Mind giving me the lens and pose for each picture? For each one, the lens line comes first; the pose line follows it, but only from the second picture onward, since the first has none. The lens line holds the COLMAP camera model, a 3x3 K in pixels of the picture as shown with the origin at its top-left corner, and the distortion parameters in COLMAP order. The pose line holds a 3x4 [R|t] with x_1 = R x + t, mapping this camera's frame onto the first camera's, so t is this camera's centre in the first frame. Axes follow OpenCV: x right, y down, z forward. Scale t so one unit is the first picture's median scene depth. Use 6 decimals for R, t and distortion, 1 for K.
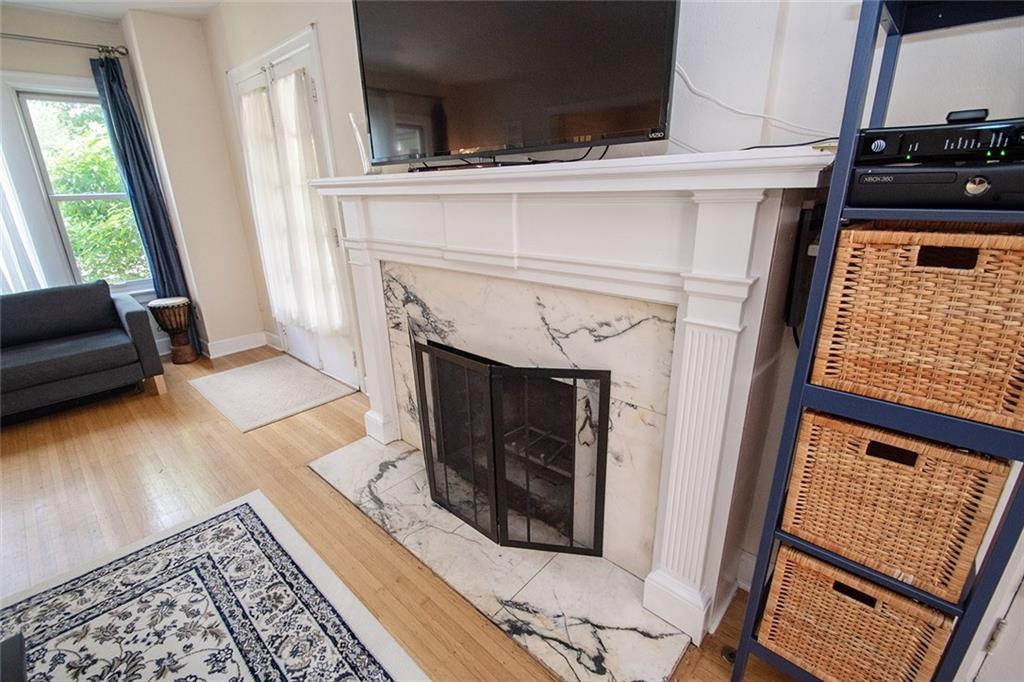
lens RADIAL K [[449.7, 0, 503.7], [0, 449.7, 339.9], [0, 0, 1]] dist [0.000052, -0.007398]
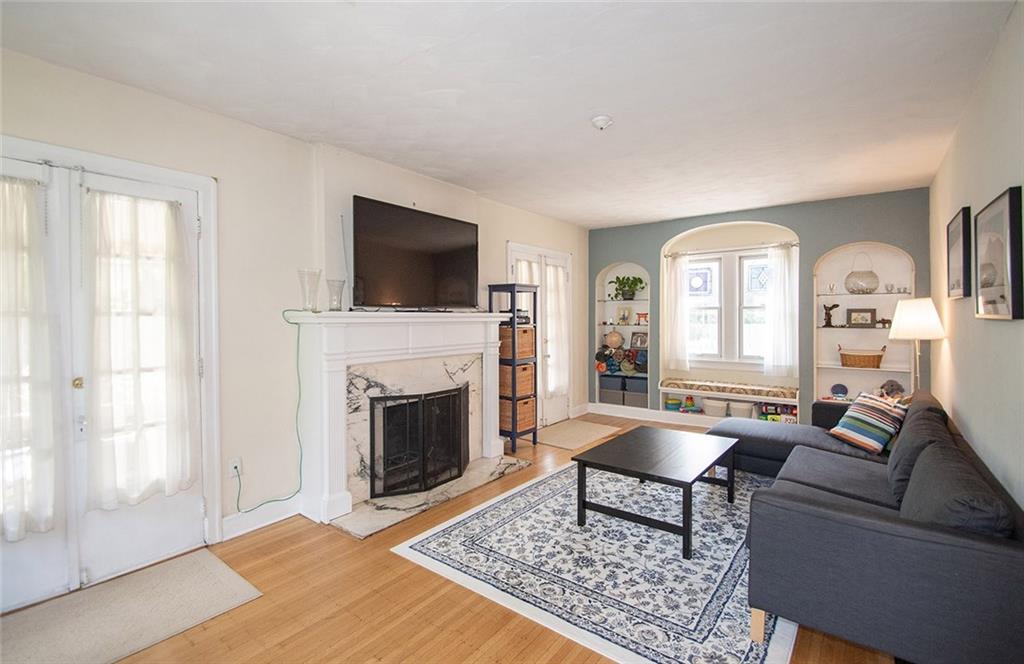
lens RADIAL K [[462.5, 0, 508.2], [0, 462.5, 325.3], [0, 0, 1]] dist [0.001569, -0.005512]
pose [[-0.093863, 0.015584, 0.995463, -1.862703], [0.328881, 0.944232, 0.016228, -0.158071], [-0.939695, 0.328912, -0.093754, 0.629073]]
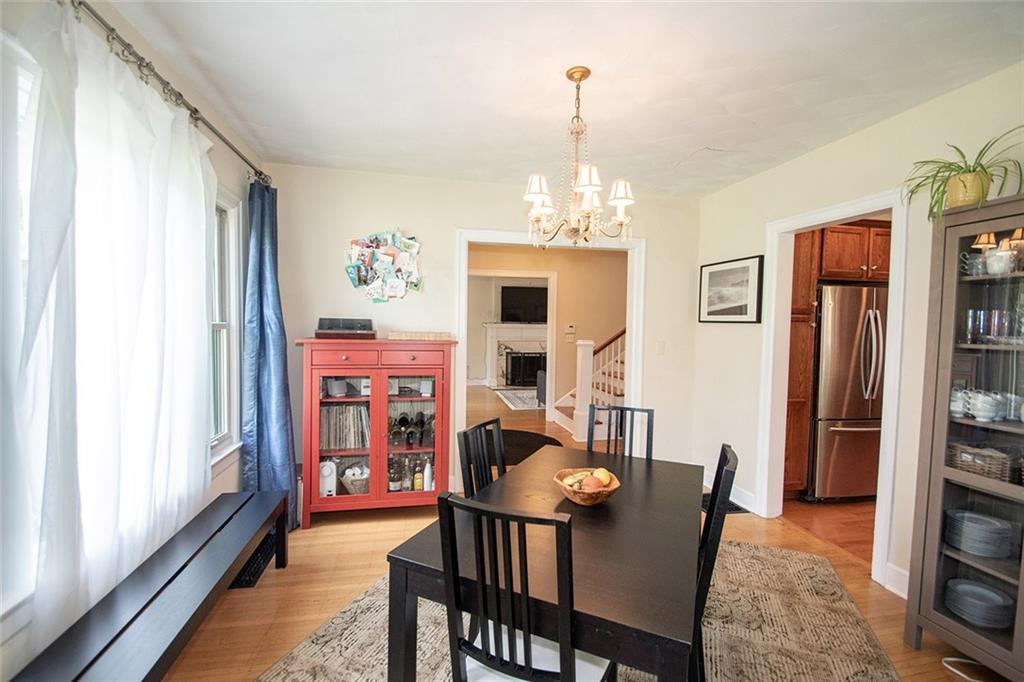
lens RADIAL K [[449.7, 0, 508.6], [0, 449.7, 340.2], [0, 0, 1]] dist [0.000052, -0.007398]
pose [[0.578511, -0.003625, 0.815666, -4.037264], [0.235854, 0.958017, -0.163022, 0.602373], [-0.780831, 0.286688, 0.555079, -1.654479]]
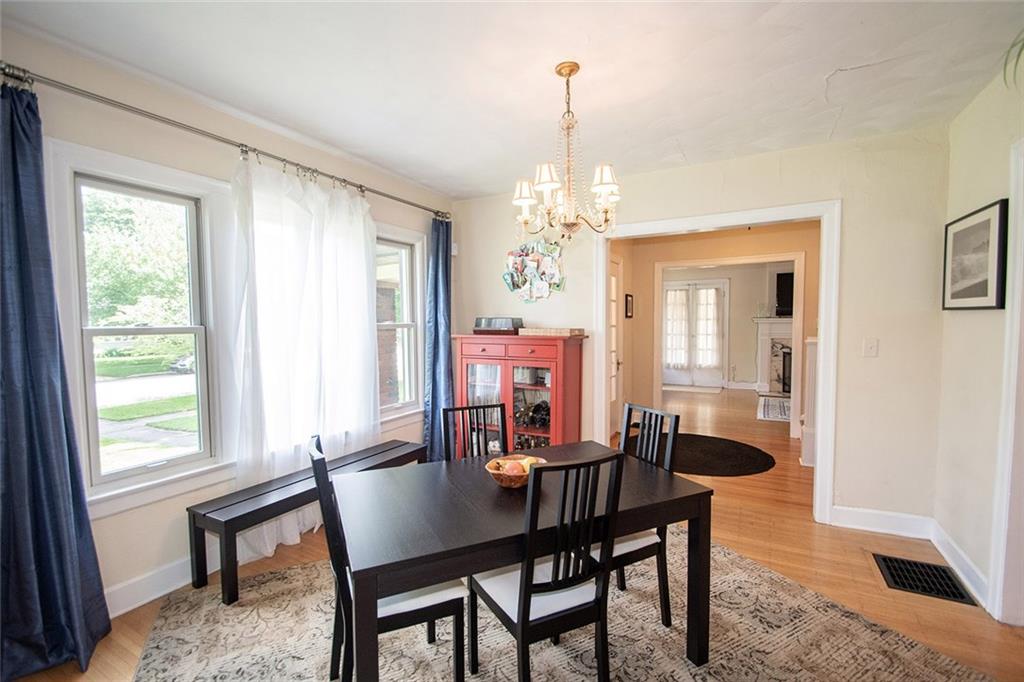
lens RADIAL K [[449.7, 0, 504.5], [0, 449.7, 342.0], [0, 0, 1]] dist [0.000052, -0.007398]
pose [[0.970132, -0.001668, 0.242571, -3.531190], [0.068536, 0.961120, -0.267489, 0.747915], [-0.232694, 0.276125, 0.932528, -2.108463]]
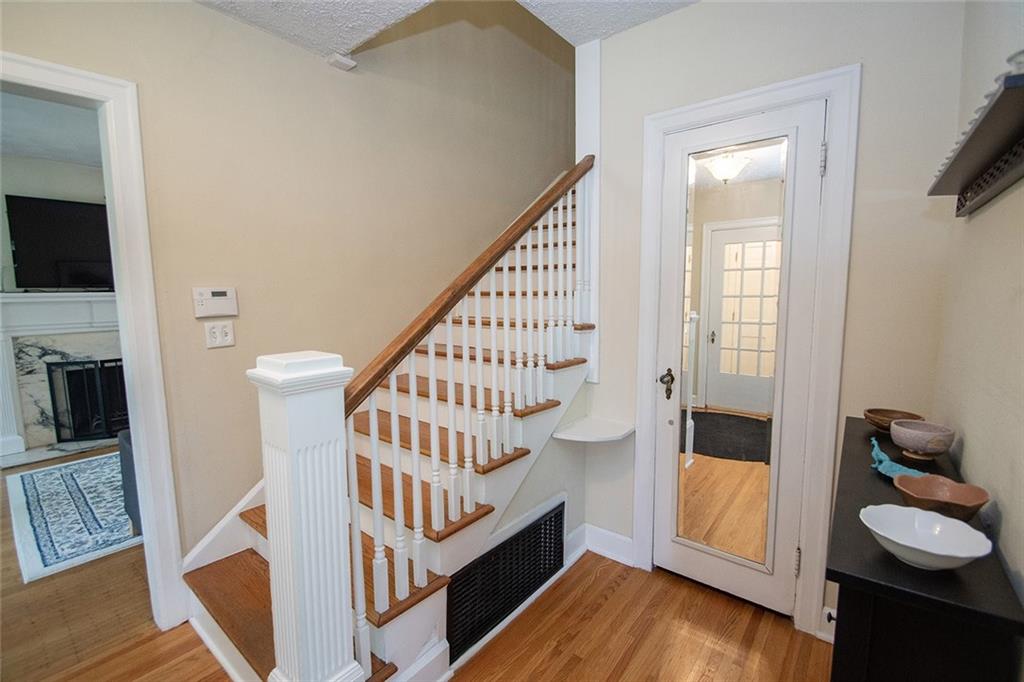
lens RADIAL K [[449.7, 0, 511.8], [0, 449.7, 342.4], [0, 0, 1]] dist [0.000052, -0.007398]
pose [[-0.080287, -0.090436, 0.992661, -2.251556], [0.328537, 0.937825, 0.112013, 0.304205], [-0.941072, 0.335119, -0.045584, -0.796506]]
